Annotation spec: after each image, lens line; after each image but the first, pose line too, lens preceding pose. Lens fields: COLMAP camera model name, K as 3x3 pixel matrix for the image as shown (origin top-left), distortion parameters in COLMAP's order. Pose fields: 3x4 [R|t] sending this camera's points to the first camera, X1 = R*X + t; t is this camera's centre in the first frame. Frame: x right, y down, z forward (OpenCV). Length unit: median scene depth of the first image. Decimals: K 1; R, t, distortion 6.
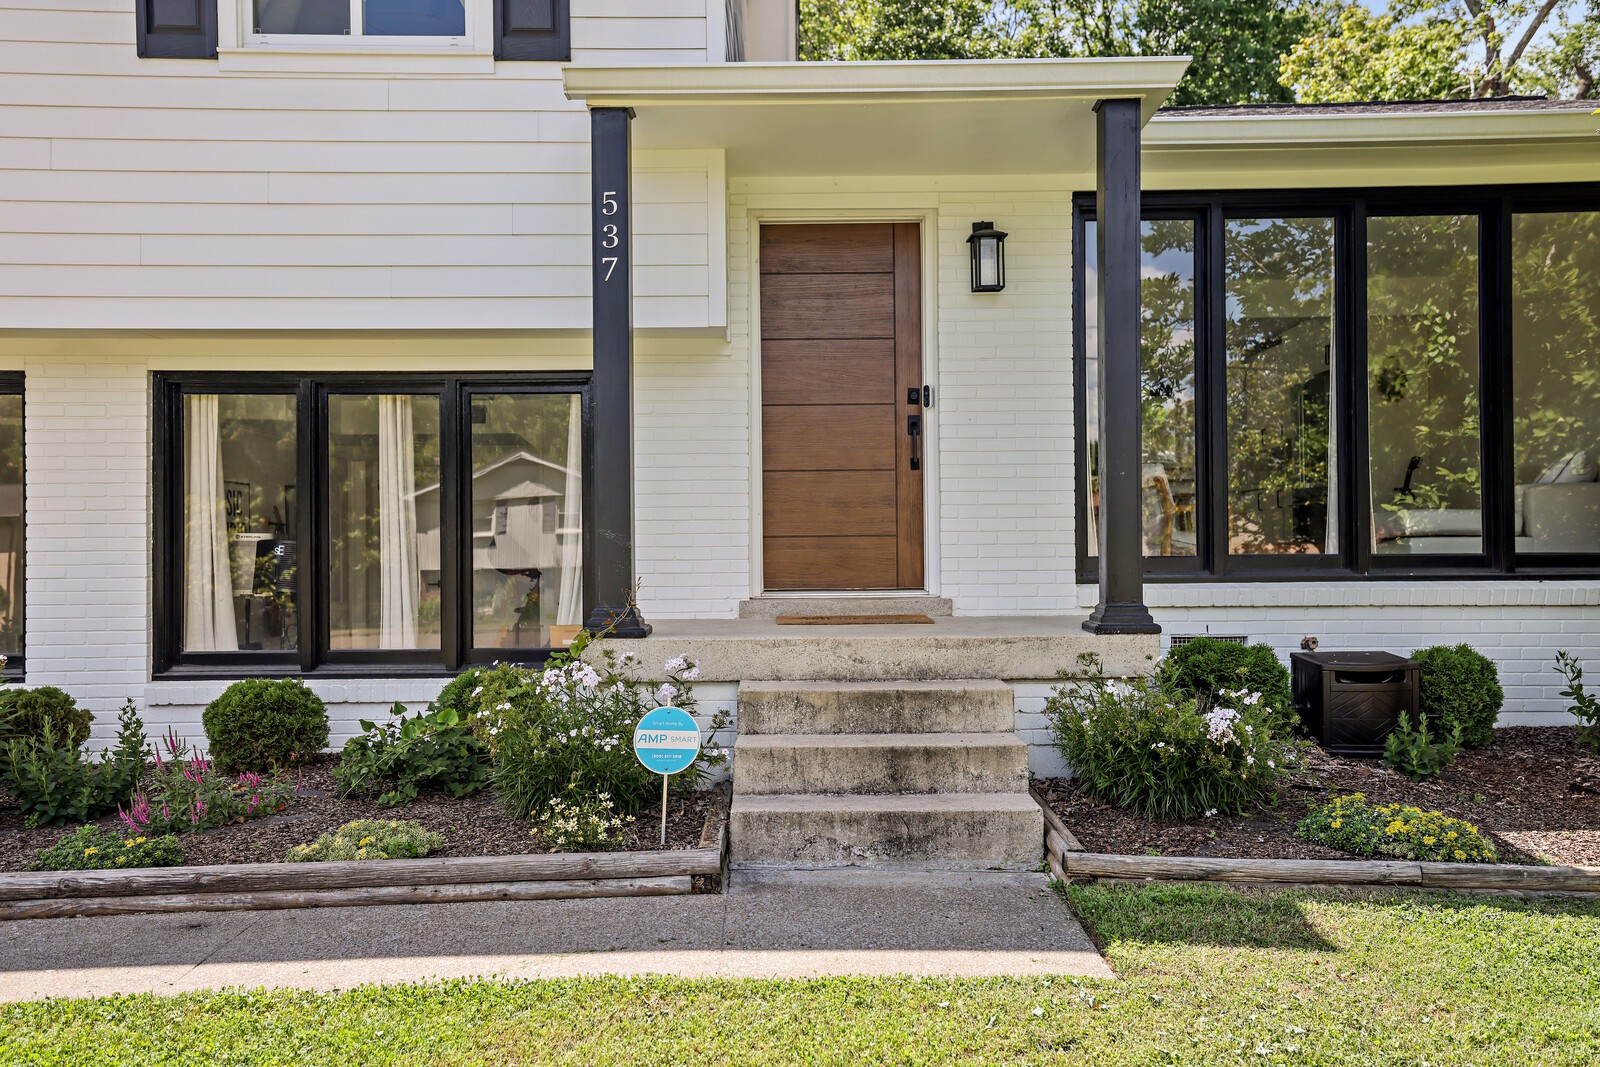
lens RADIAL K [[1371.0, 0, 789.4], [0, 1371.0, 540.2], [0, 0, 1]] dist [0.054721, 0.009421]
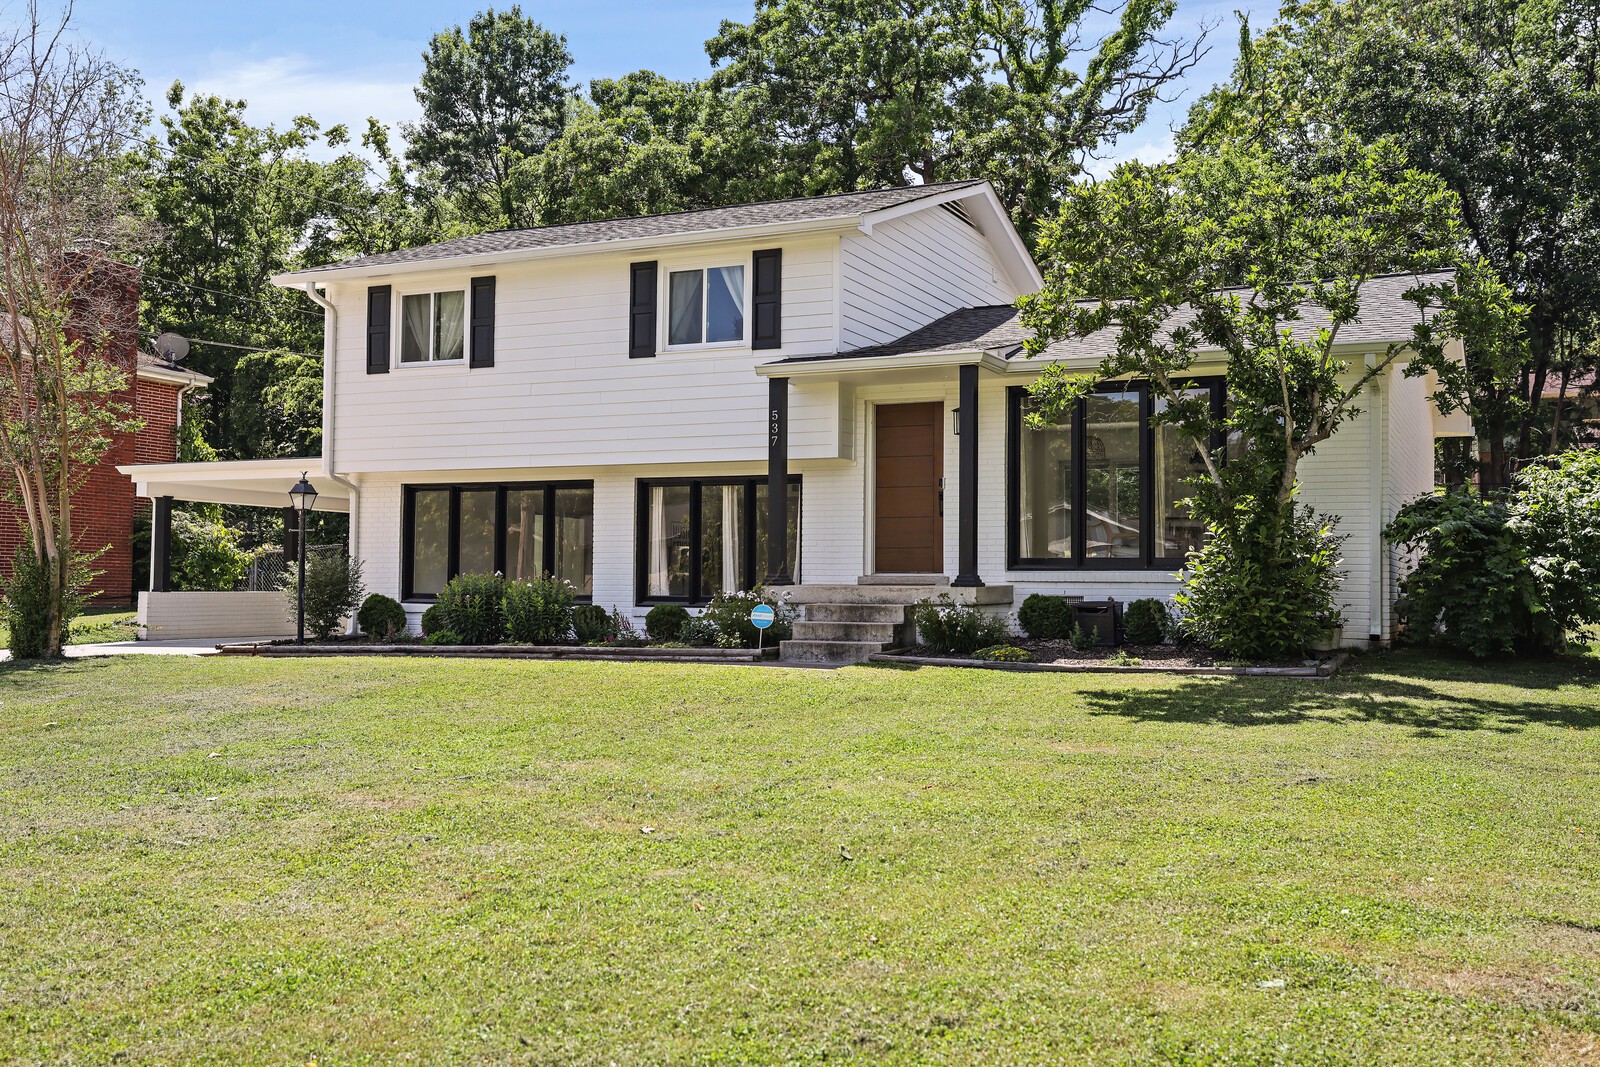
lens RADIAL K [[1531.7, 0, 799.7], [0, 1531.7, 534.1], [0, 0, 1]] dist [0.055334, 0.000000]
pose [[0.904341, -0.000648, -0.426811, 0.981150], [-0.009739, 0.999707, -0.022152, 0.033164], [0.426700, 0.024189, 0.904070, -1.348741]]
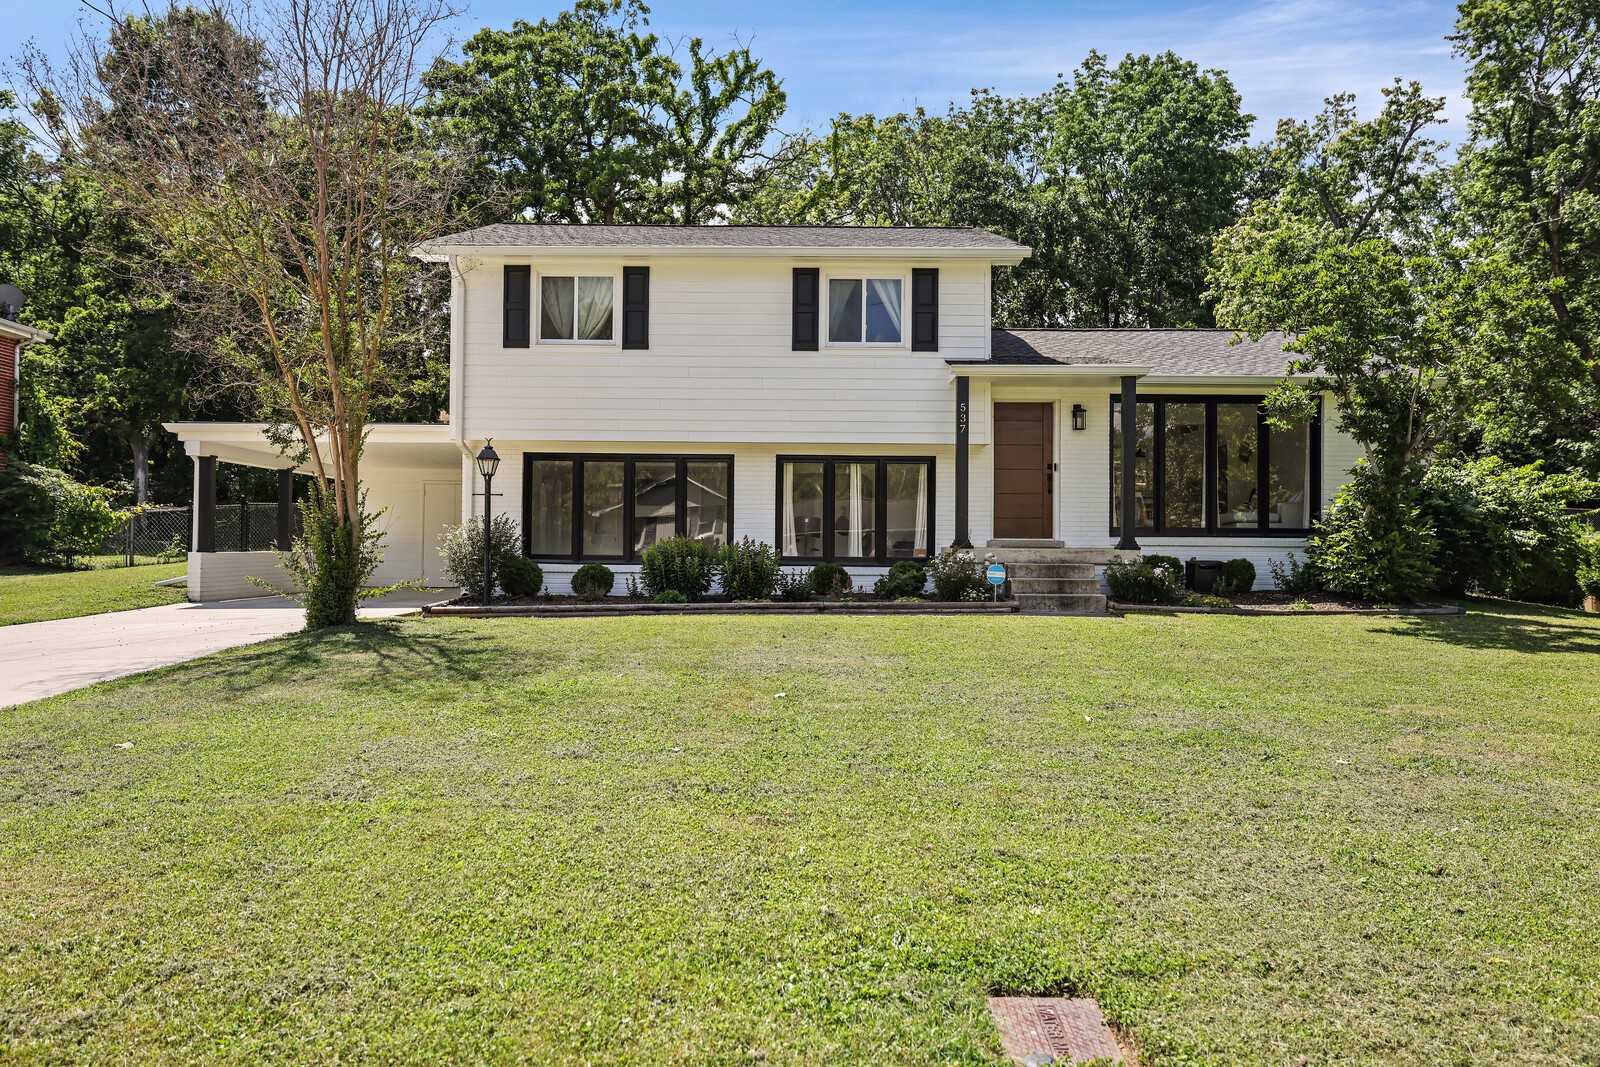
lens RADIAL K [[1174.3, 0, 806.5], [0, 1174.3, 528.0], [0, 0, 1]] dist [0.015534, 0.010038]
pose [[0.999834, 0.015778, -0.009130, -0.394908], [-0.015834, 0.999856, -0.006048, 0.040533], [0.009033, 0.006192, 0.999940, -1.422148]]
